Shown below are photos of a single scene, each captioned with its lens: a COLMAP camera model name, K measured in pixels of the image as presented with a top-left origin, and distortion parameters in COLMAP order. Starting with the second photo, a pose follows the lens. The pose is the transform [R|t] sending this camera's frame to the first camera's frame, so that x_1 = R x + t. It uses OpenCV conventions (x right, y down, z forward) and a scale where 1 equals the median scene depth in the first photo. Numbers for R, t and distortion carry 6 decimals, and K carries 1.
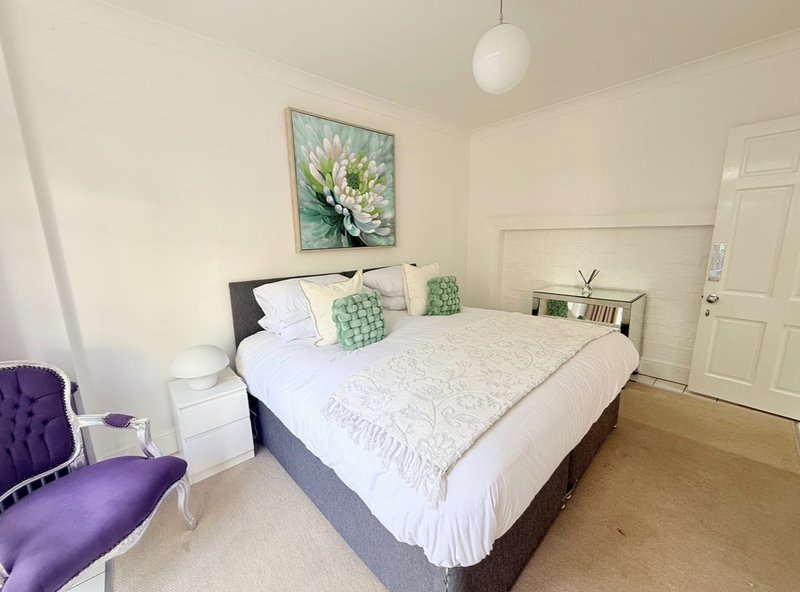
lens RADIAL K [[321.2, 0, 397.7], [0, 321.2, 297.7], [0, 0, 1]] dist [-0.007338, 0.000048]
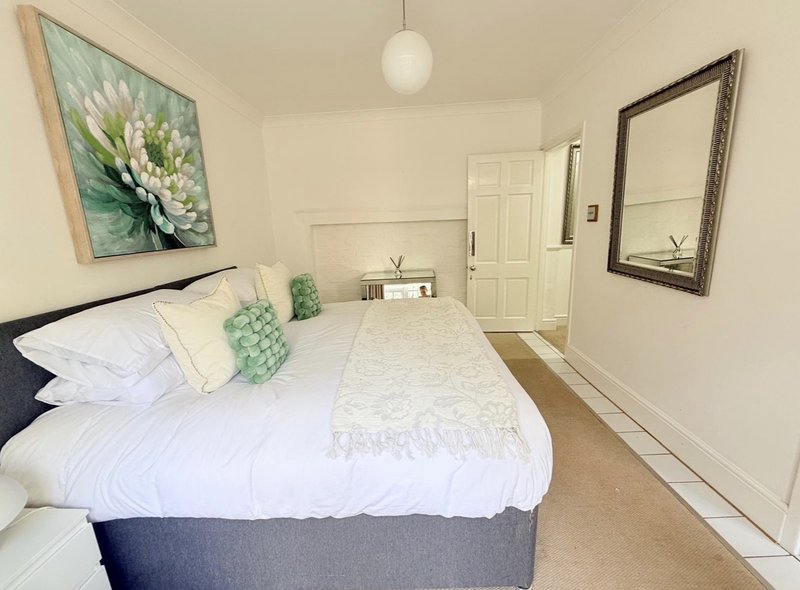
lens RADIAL K [[321.2, 0, 396.7], [0, 321.2, 294.4], [0, 0, 1]] dist [-0.007338, 0.000048]
pose [[0.695578, -0.159235, 0.700582, -0.328300], [0.161662, 0.984812, 0.063330, -0.025895], [-0.700026, 0.069206, 0.710756, 0.172010]]
